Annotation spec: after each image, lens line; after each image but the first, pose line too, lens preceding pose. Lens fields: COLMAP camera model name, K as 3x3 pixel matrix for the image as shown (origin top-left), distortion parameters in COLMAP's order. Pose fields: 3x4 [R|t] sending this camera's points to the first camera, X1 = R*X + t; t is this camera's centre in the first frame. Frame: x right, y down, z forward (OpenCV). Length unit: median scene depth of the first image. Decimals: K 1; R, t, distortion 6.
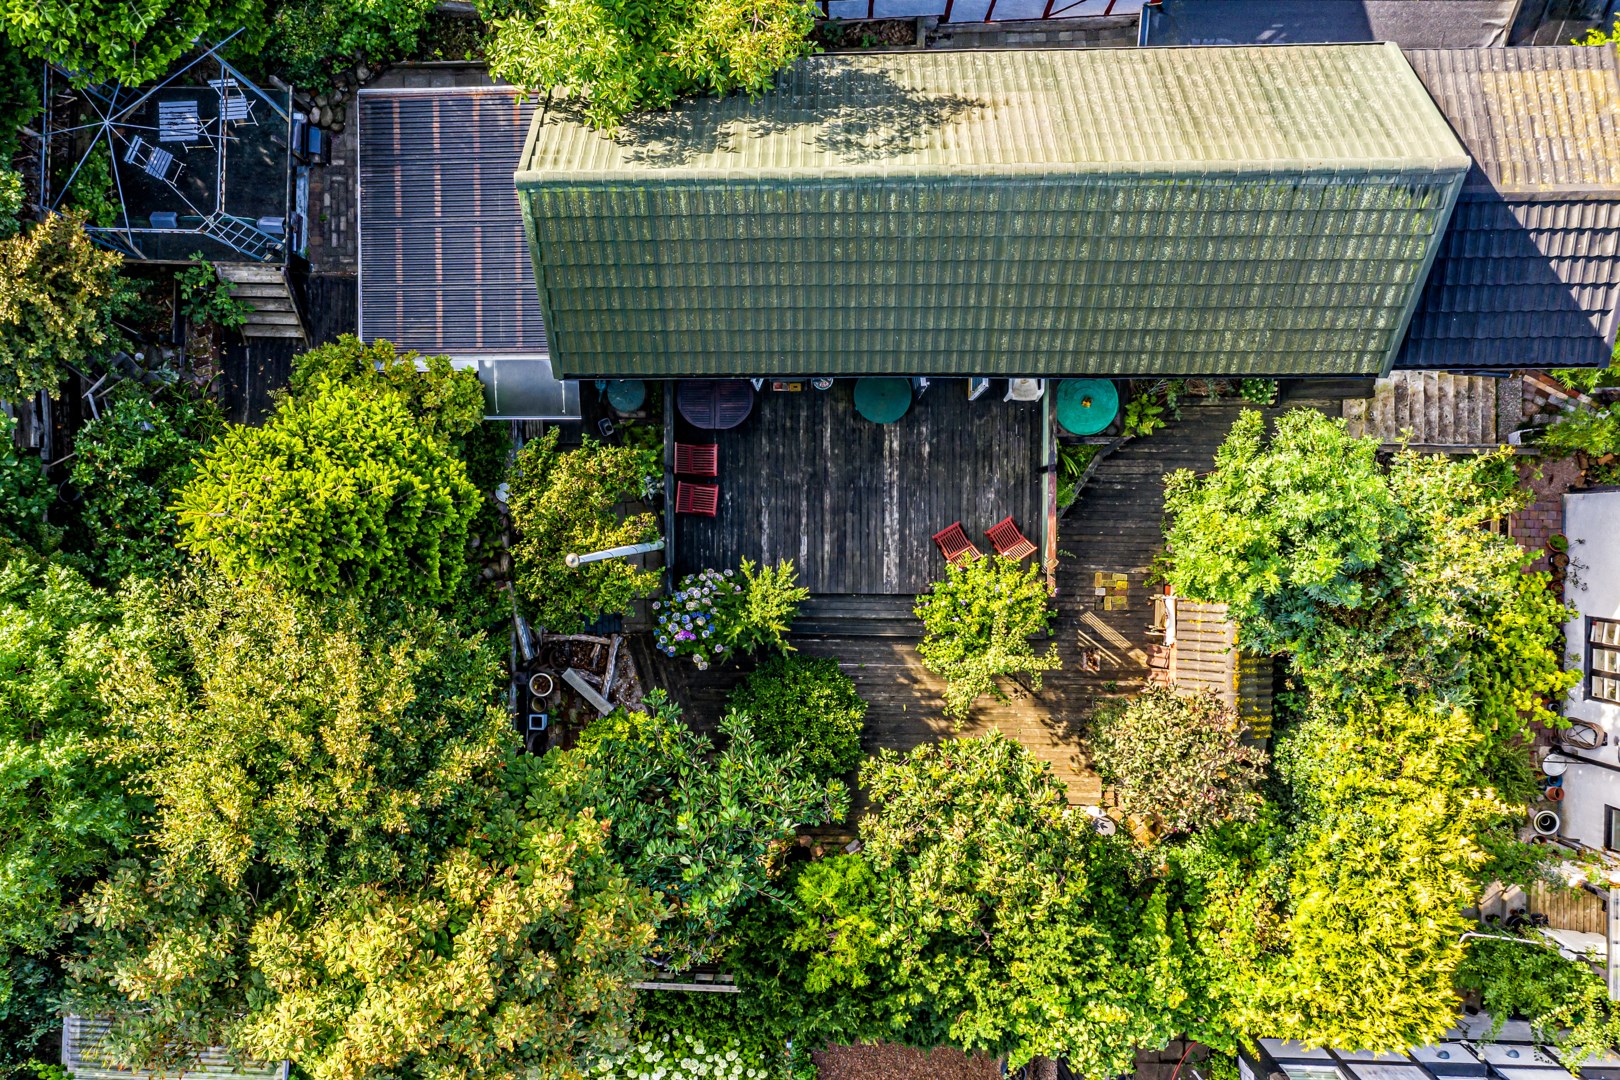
lens RADIAL K [[1439.6, 0, 810.0], [0, 1439.6, 540.0], [0, 0, 1]] dist [-0.027363, -0.000174]
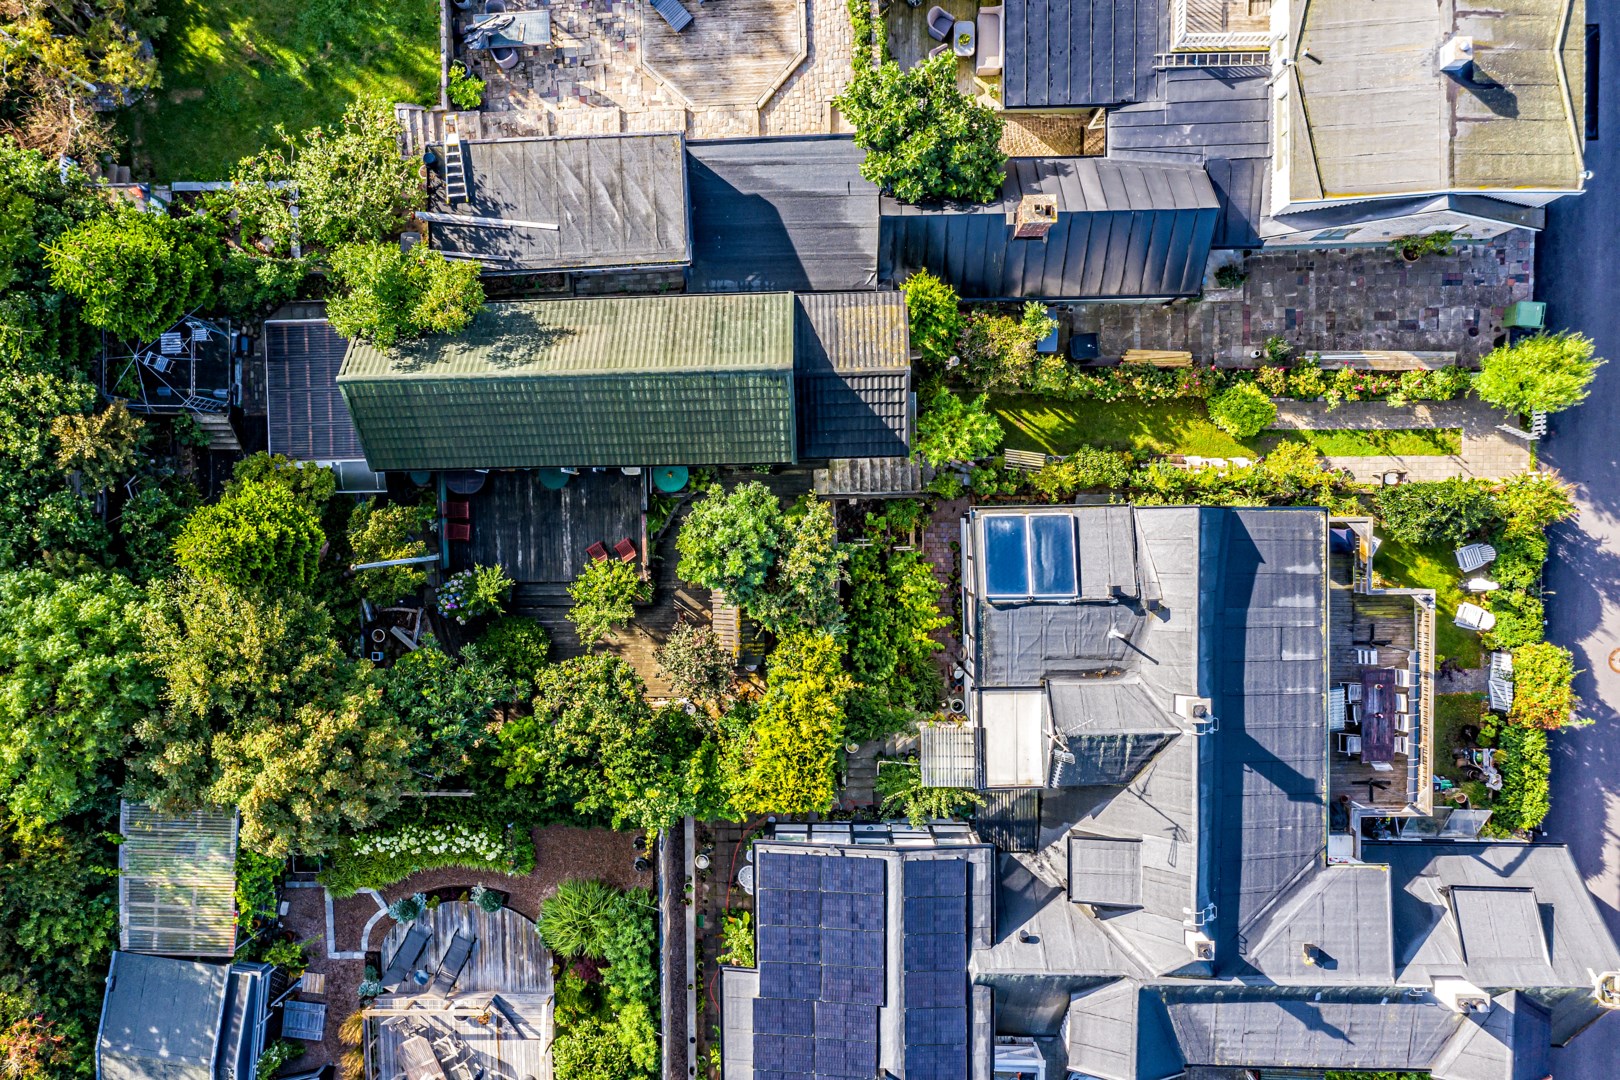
lens RADIAL K [[1439.6, 0, 810.0], [0, 1439.6, 540.0], [0, 0, 1]] dist [-0.027363, -0.000174]
pose [[0.999823, -0.018709, -0.001787, 0.442613], [0.018714, 0.999821, 0.002617, -0.016900], [0.001738, -0.002650, 0.999995, -0.983756]]
